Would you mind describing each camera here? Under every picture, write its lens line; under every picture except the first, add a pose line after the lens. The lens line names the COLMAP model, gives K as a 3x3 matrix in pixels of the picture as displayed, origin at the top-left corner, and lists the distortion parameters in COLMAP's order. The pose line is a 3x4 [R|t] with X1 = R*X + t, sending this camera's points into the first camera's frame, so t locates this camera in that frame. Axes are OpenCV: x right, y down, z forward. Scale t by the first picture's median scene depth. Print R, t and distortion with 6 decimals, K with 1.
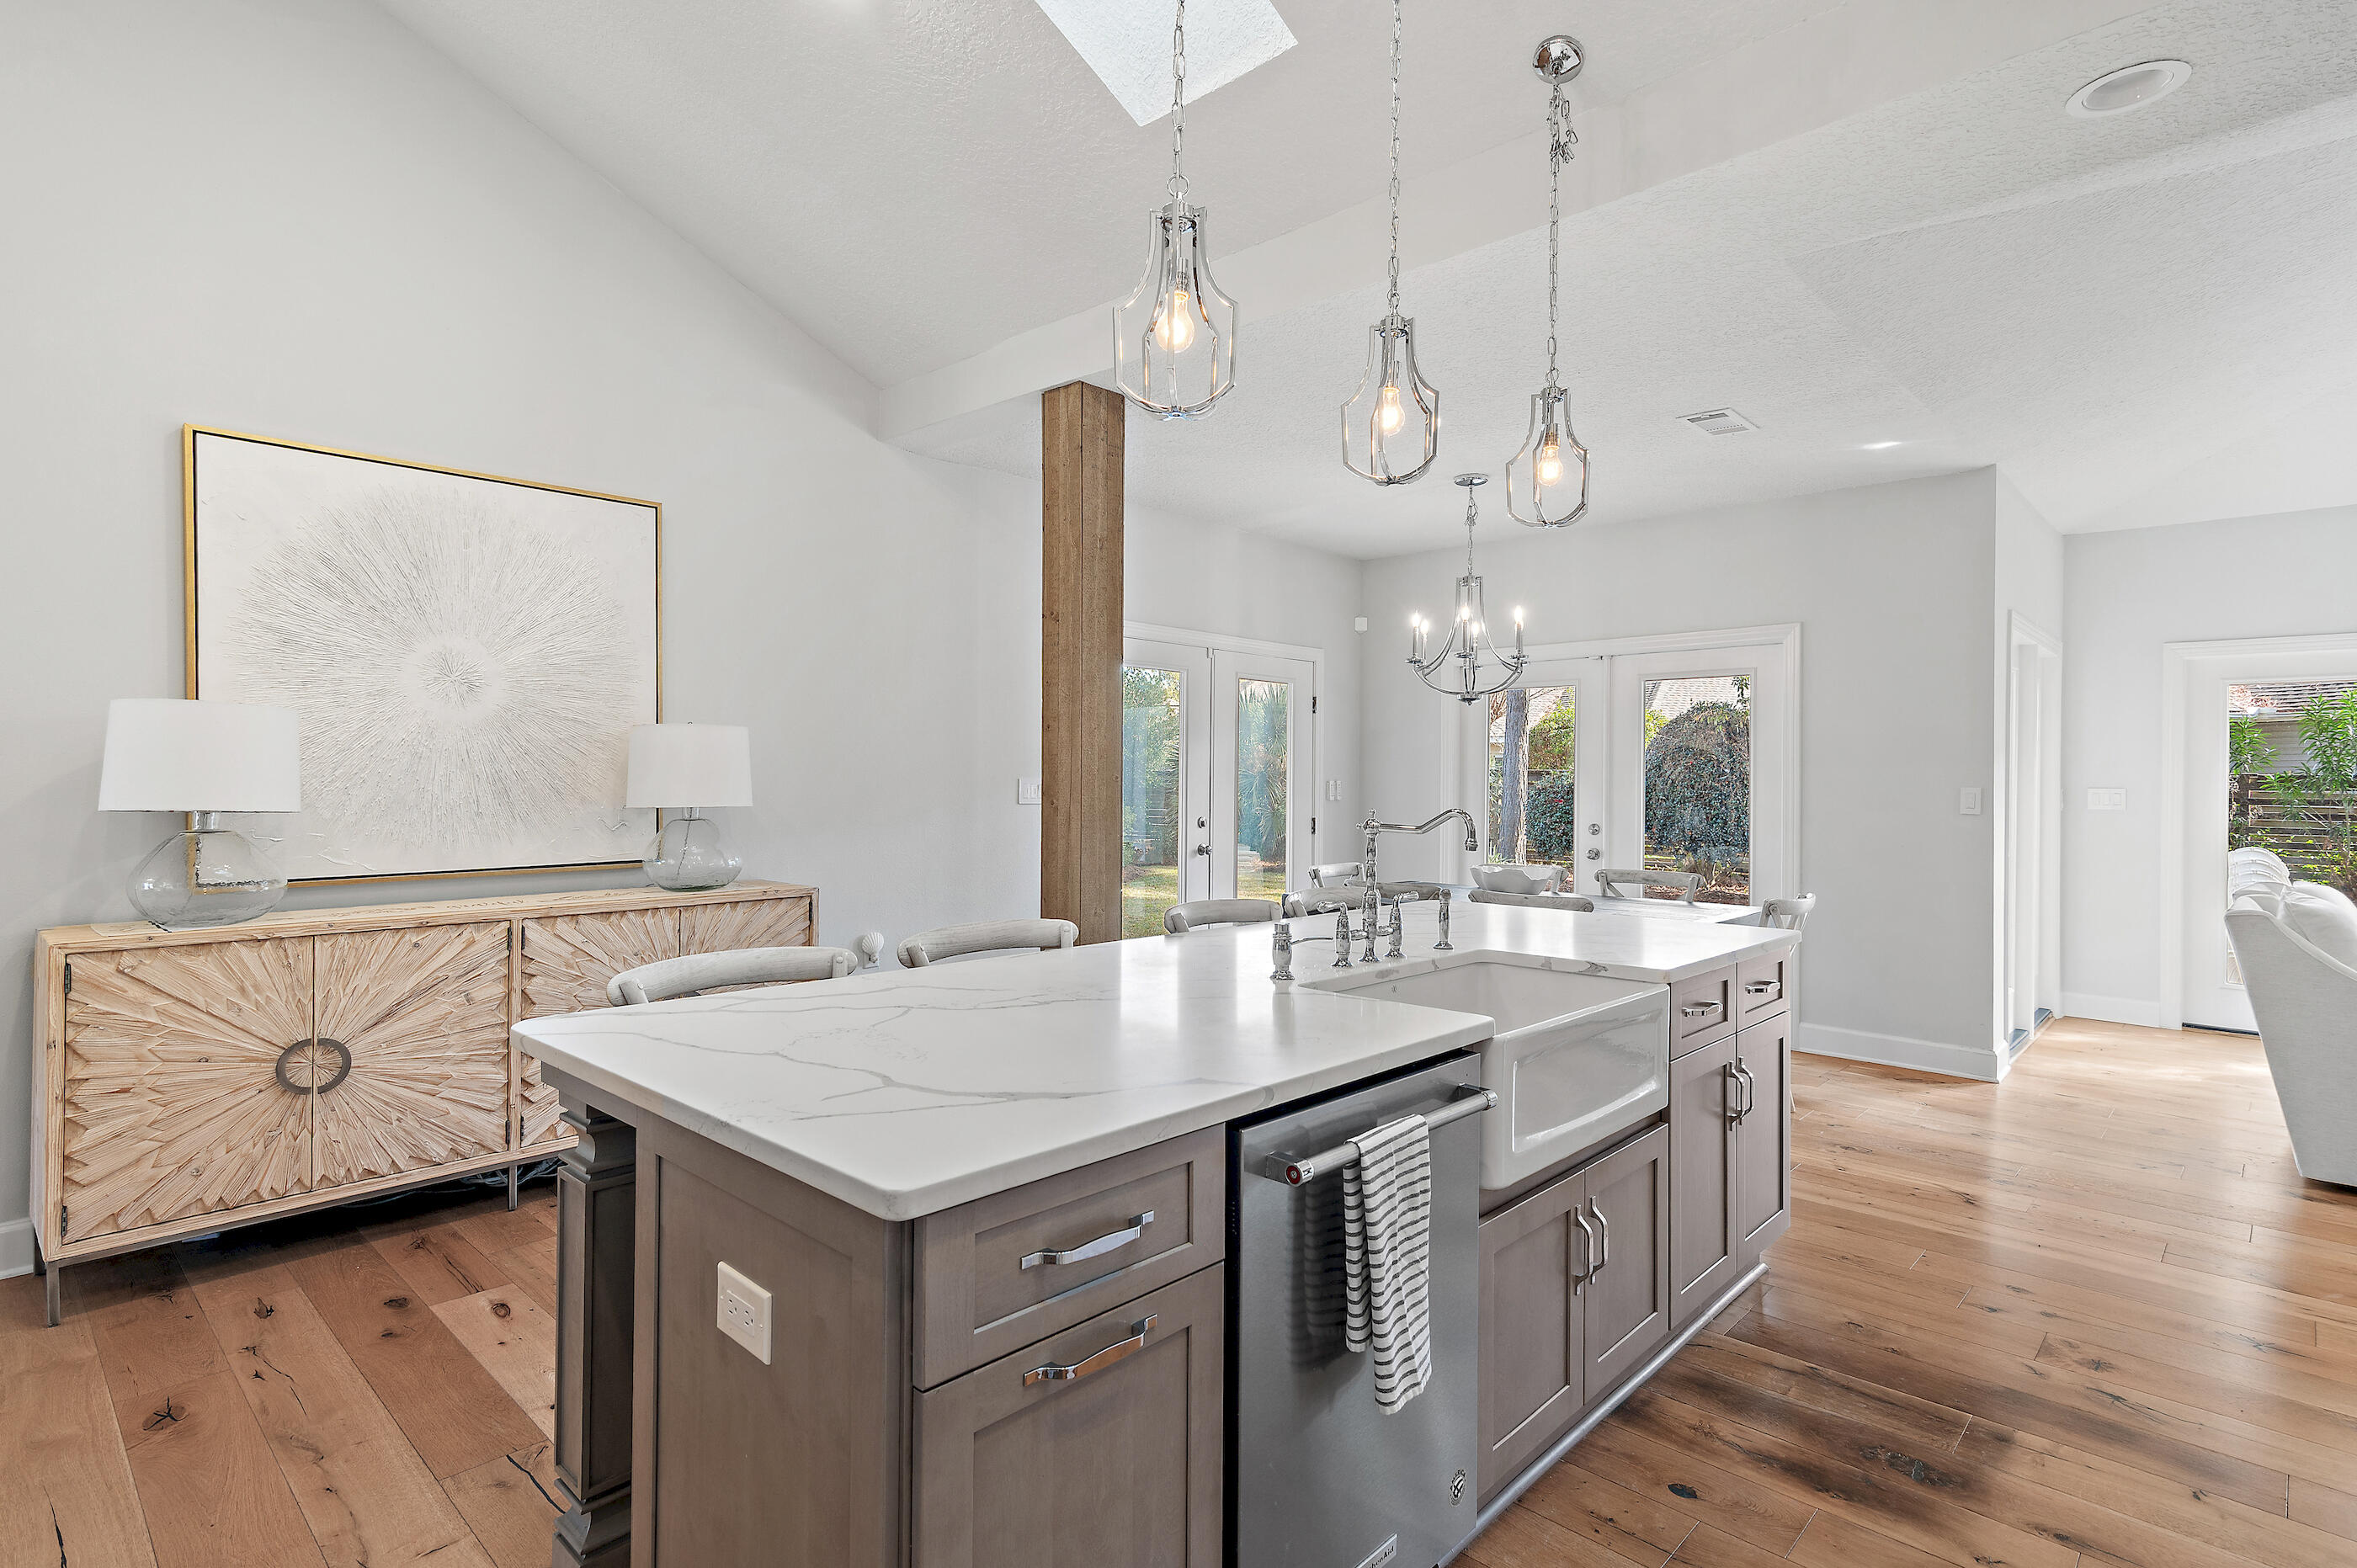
lens RADIAL K [[1155.8, 0, 1182.1], [0, 1155.8, 783.7], [0, 0, 1]] dist [0.010454, 0.000293]
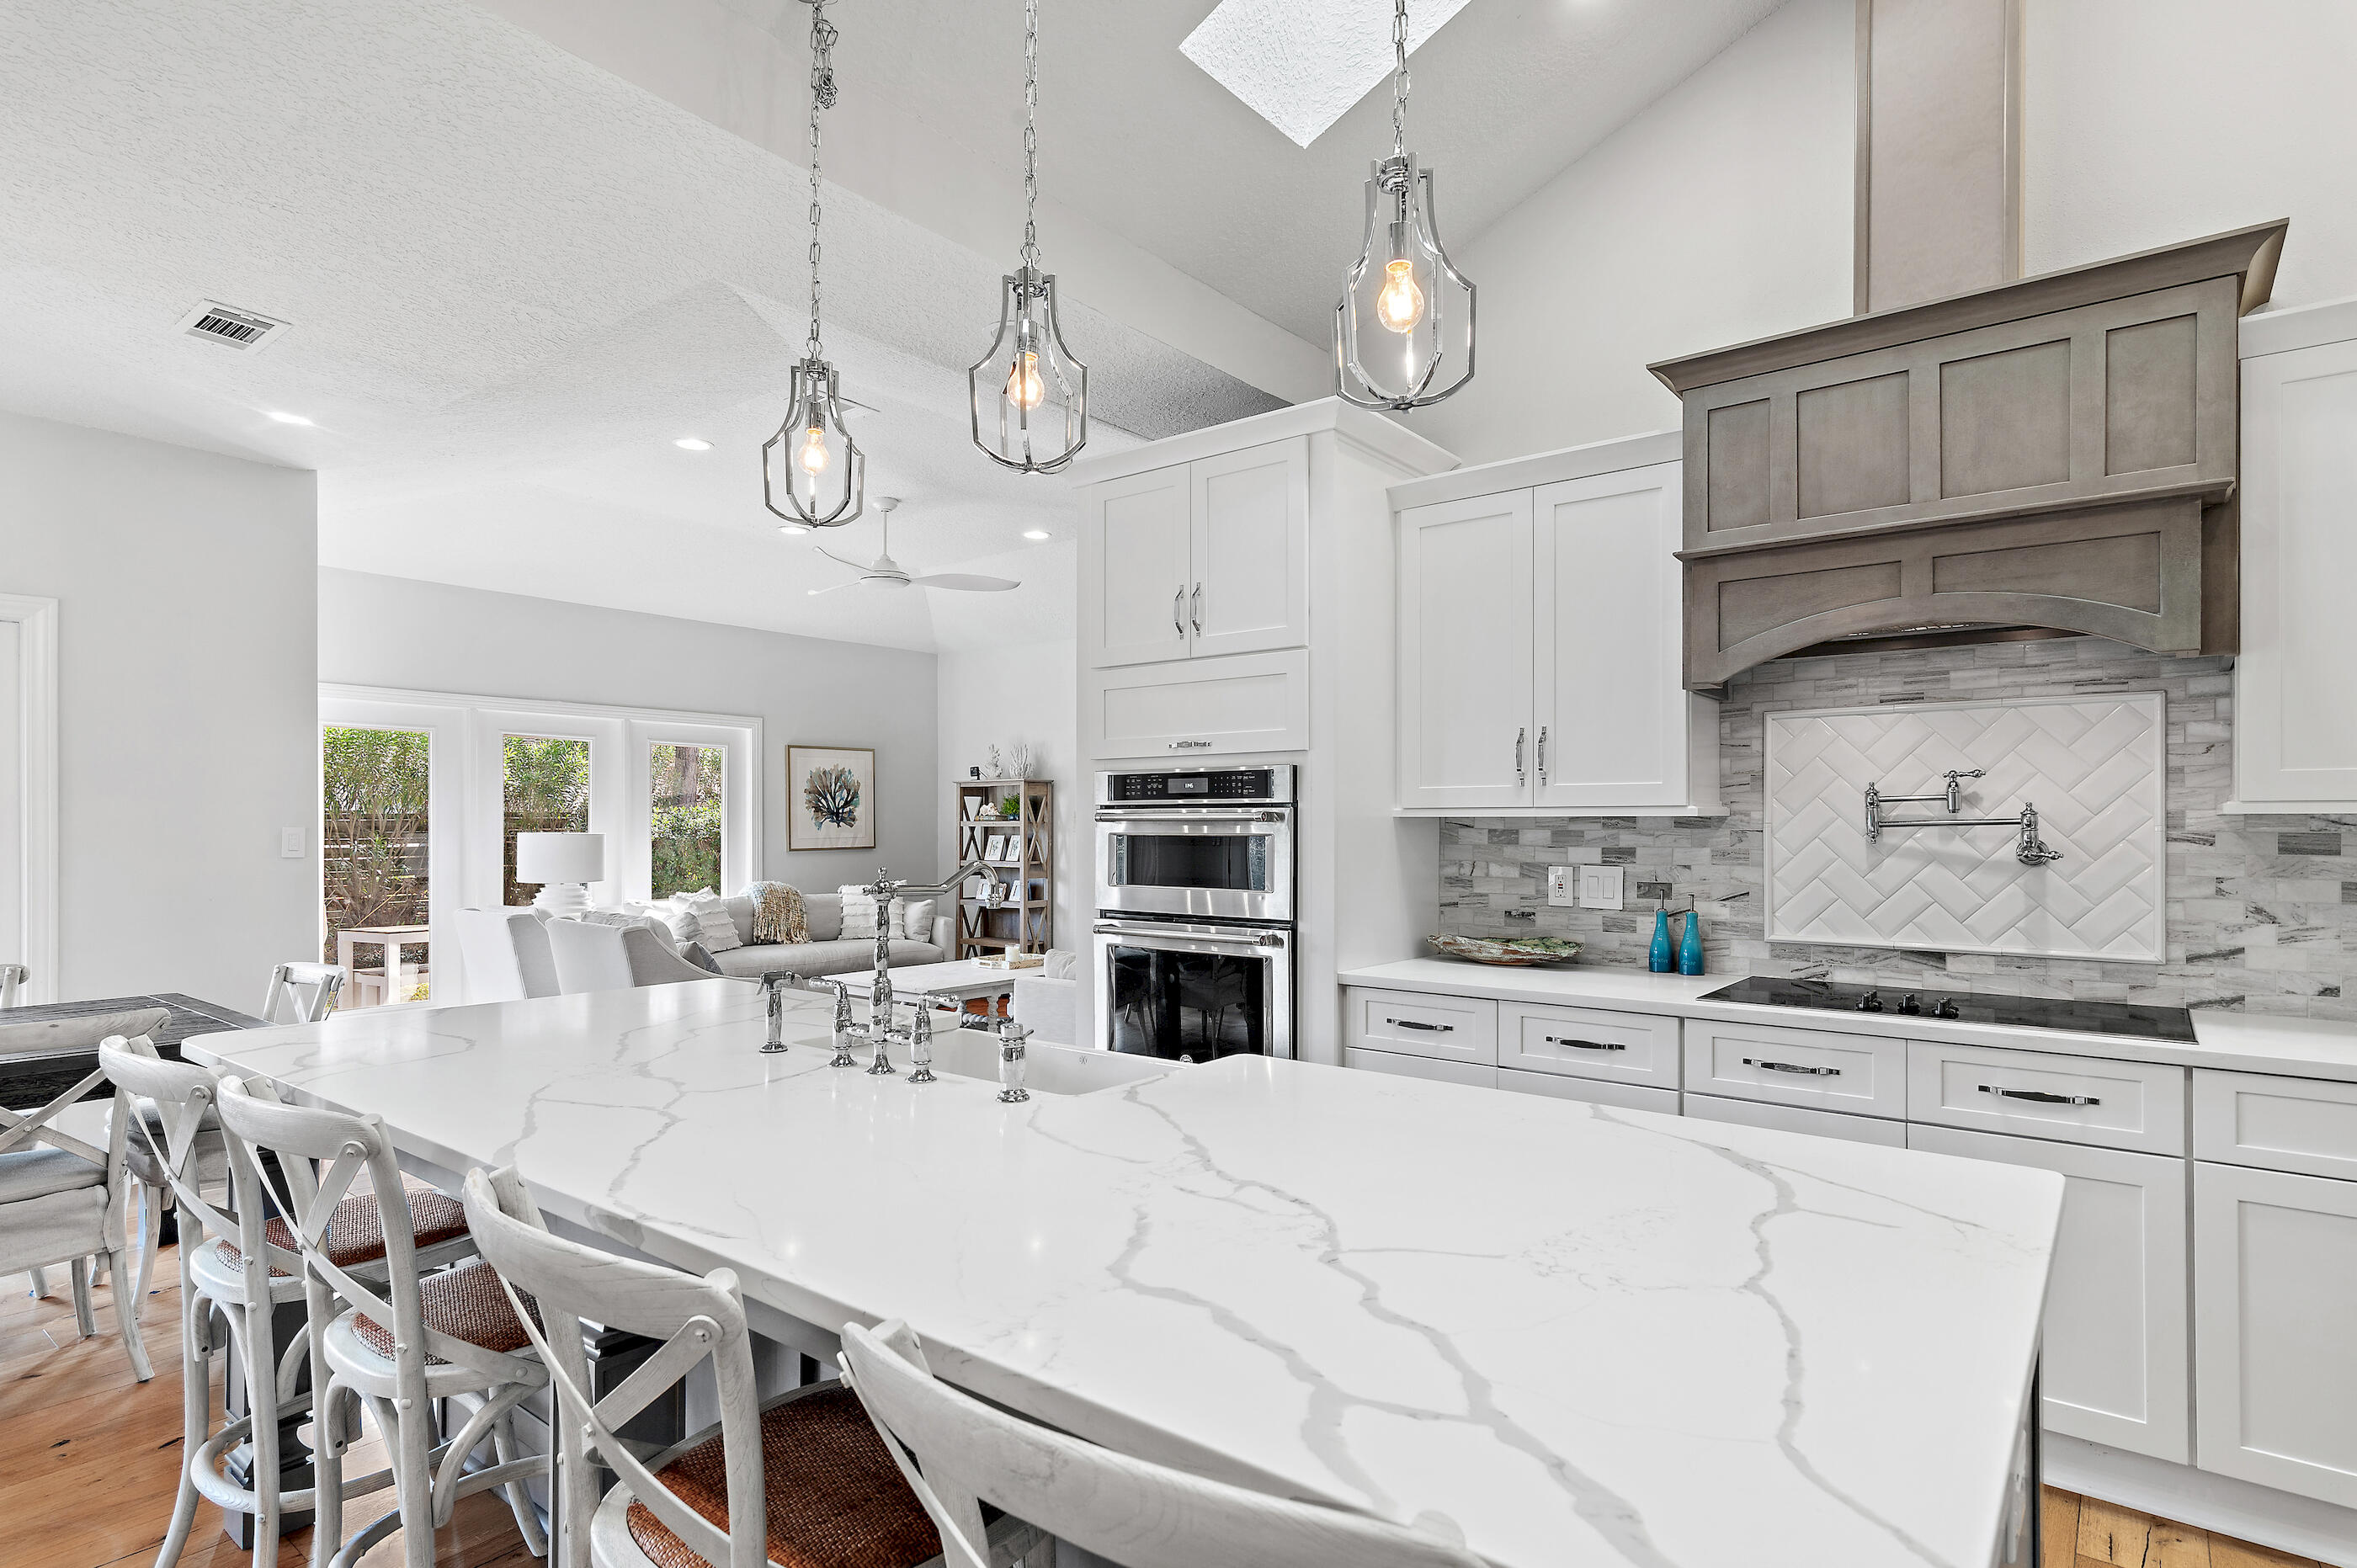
lens RADIAL K [[1214.0, 0, 1173.3], [0, 1214.0, 822.3], [0, 0, 1]] dist [0.005485, 0.000857]
pose [[-0.090866, -0.004601, 0.995853, -0.468699], [-0.000553, 0.999989, 0.004569, -0.007017], [-0.995863, -0.000135, -0.090867, 0.665407]]
